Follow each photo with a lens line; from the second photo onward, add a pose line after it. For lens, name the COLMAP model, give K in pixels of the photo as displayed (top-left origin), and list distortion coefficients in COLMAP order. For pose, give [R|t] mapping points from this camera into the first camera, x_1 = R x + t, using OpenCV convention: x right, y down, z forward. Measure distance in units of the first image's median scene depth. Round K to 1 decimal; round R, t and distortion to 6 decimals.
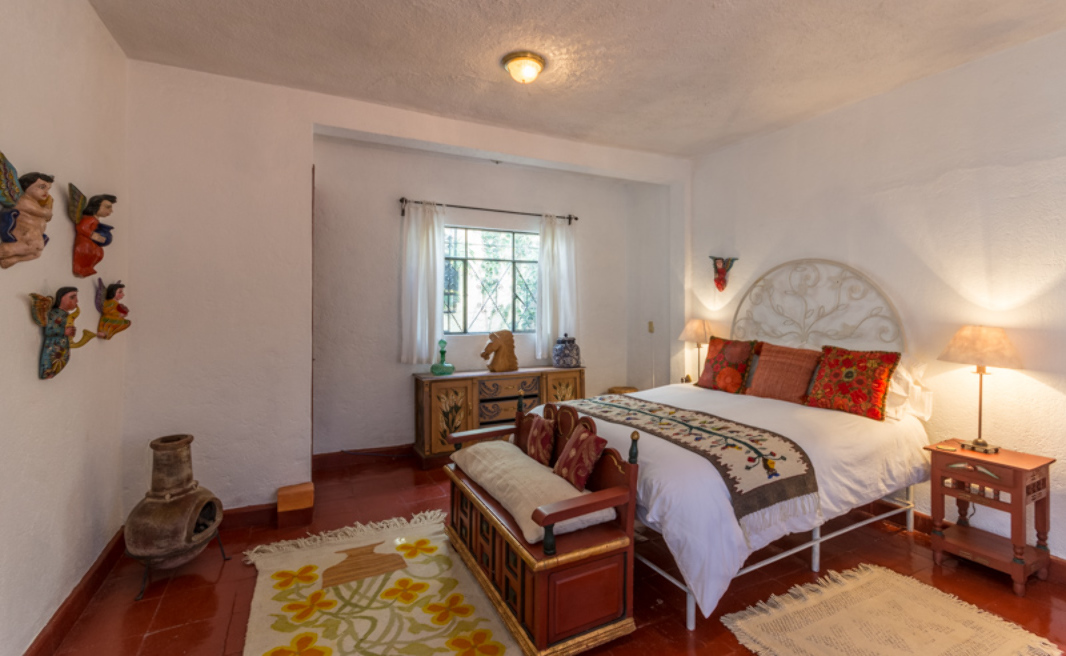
lens RADIAL K [[461.2, 0, 535.2], [0, 461.2, 319.7], [0, 0, 1]] dist [0.003270, 0.000316]
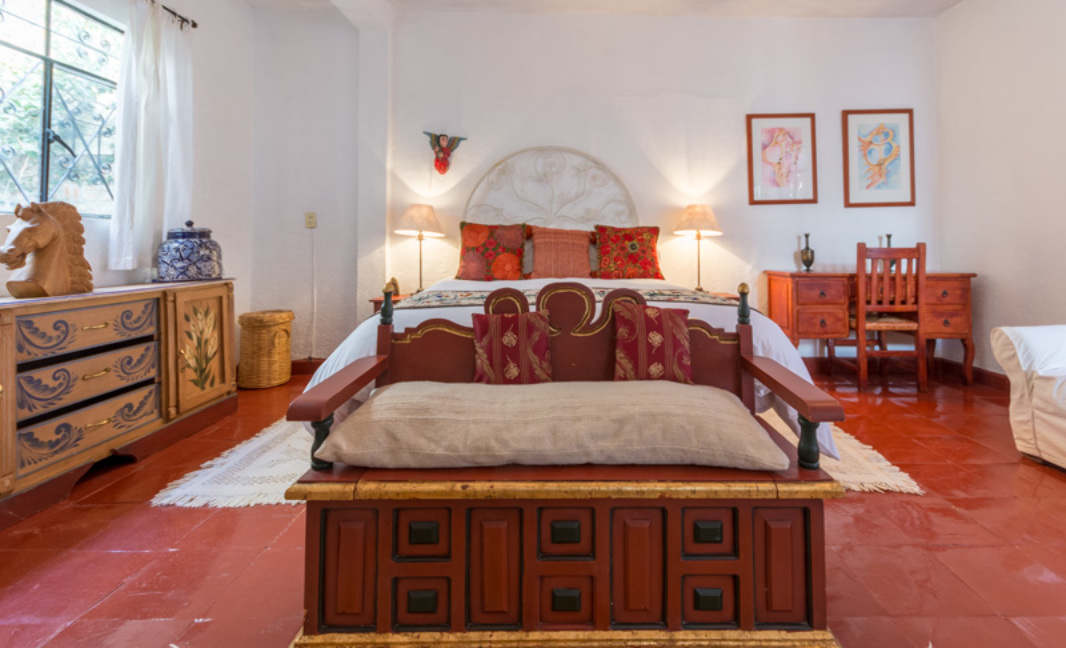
lens RADIAL K [[481.1, 0, 556.1], [0, 481.1, 245.0], [0, 0, 1]] dist [-0.000096, -0.000127]
pose [[0.455414, 0.007266, 0.890250, -0.319950], [0.009267, 0.999874, -0.012901, 0.090237], [-0.890232, 0.014125, 0.455289, 0.445383]]
